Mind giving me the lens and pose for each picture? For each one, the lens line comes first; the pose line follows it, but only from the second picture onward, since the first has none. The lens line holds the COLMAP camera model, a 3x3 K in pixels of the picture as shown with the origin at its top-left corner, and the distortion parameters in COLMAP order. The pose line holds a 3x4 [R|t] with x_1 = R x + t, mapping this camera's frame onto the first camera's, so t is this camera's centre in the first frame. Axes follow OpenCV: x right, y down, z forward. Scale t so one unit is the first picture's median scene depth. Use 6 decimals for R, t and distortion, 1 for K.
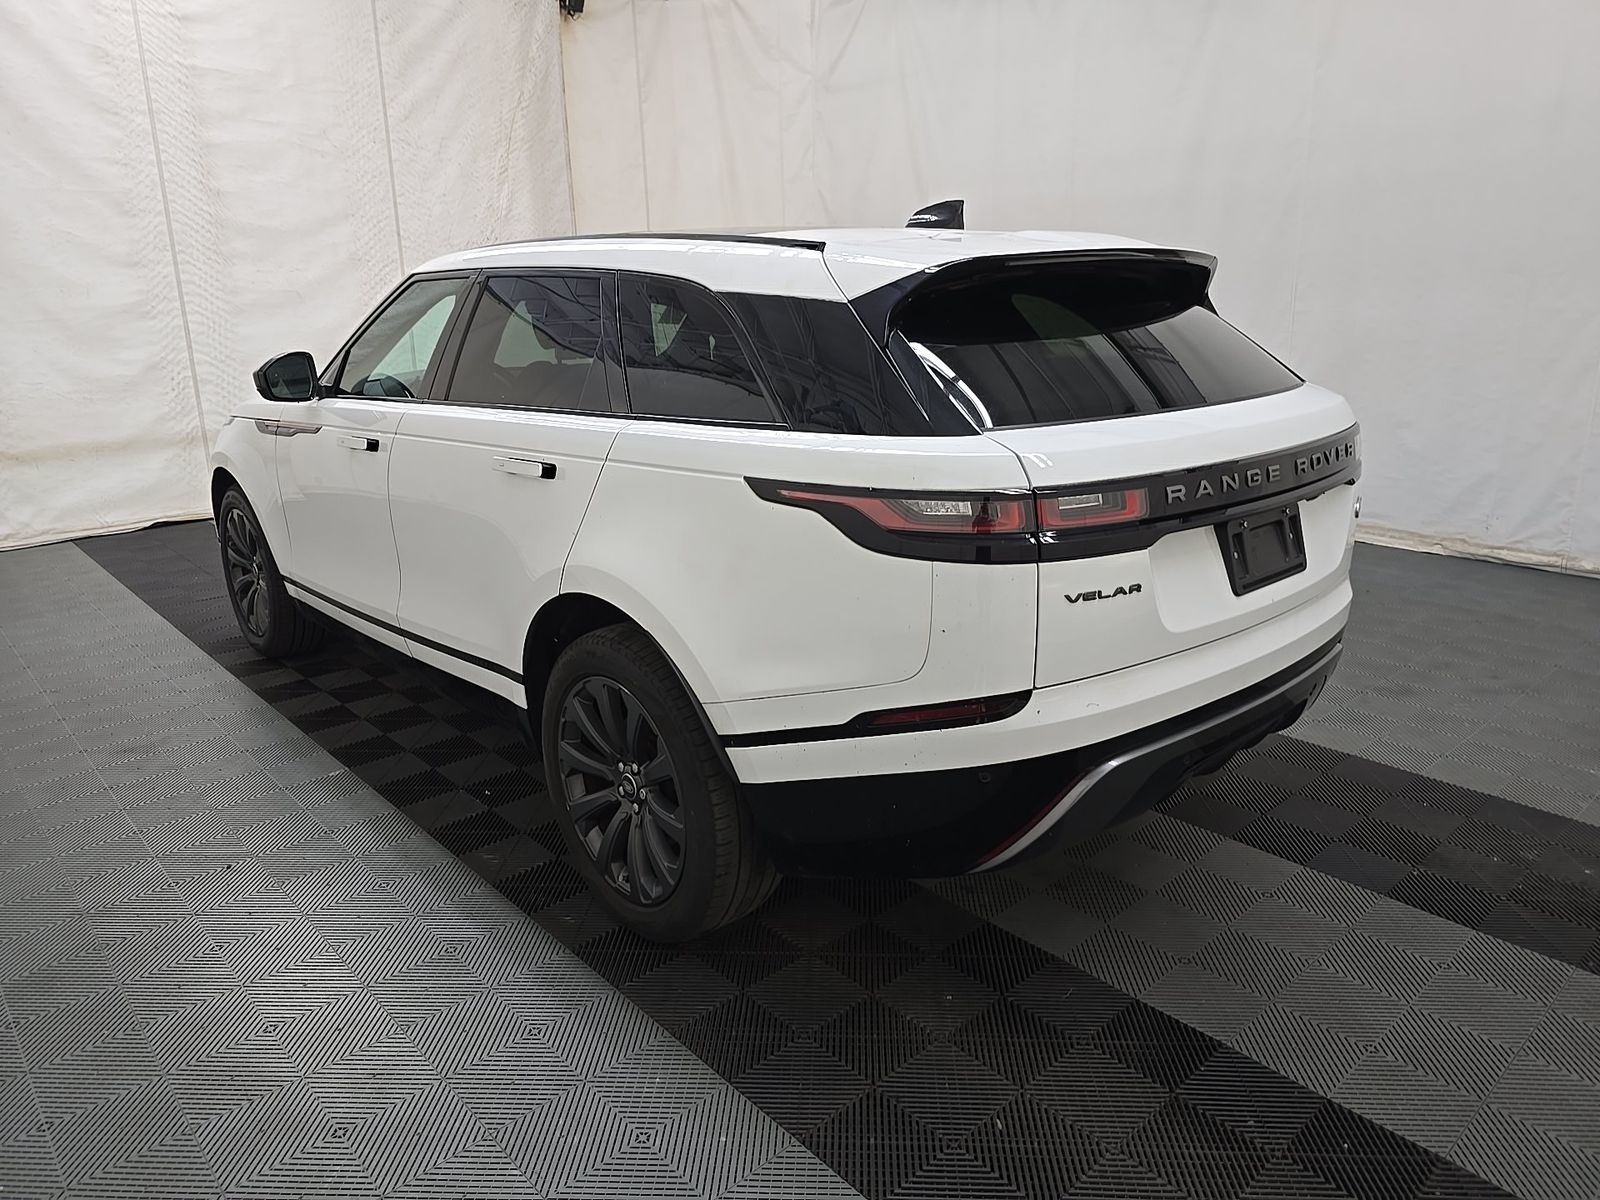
lens RADIAL K [[1086.6, 0, 792.9], [0, 1086.6, 580.0], [0, 0, 1]] dist [0.037863, -0.038657]
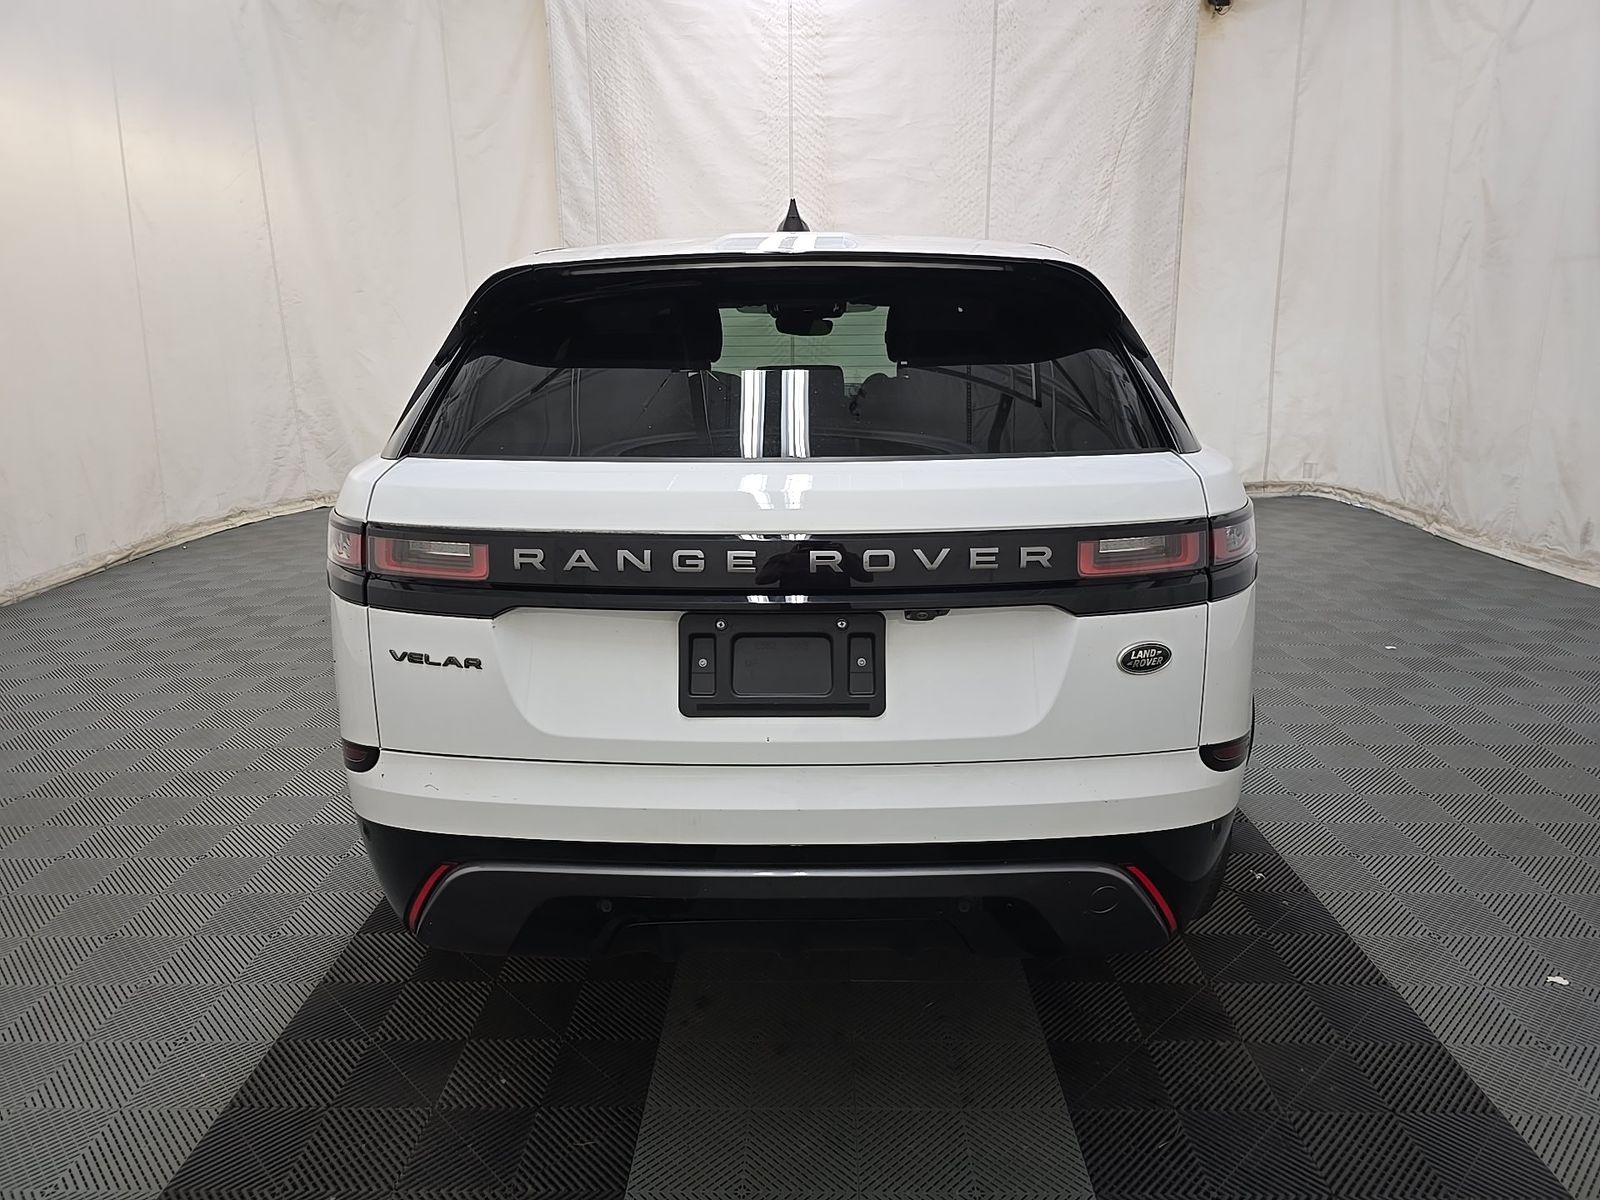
lens RADIAL K [[1086.6, 0, 792.9], [0, 1086.6, 580.0], [0, 0, 1]] dist [0.037863, -0.038657]
pose [[0.724246, 0.169890, -0.668285, 0.280463], [-0.181402, 0.981977, 0.053045, -0.038650], [0.665252, 0.082810, 0.742012, 0.148233]]
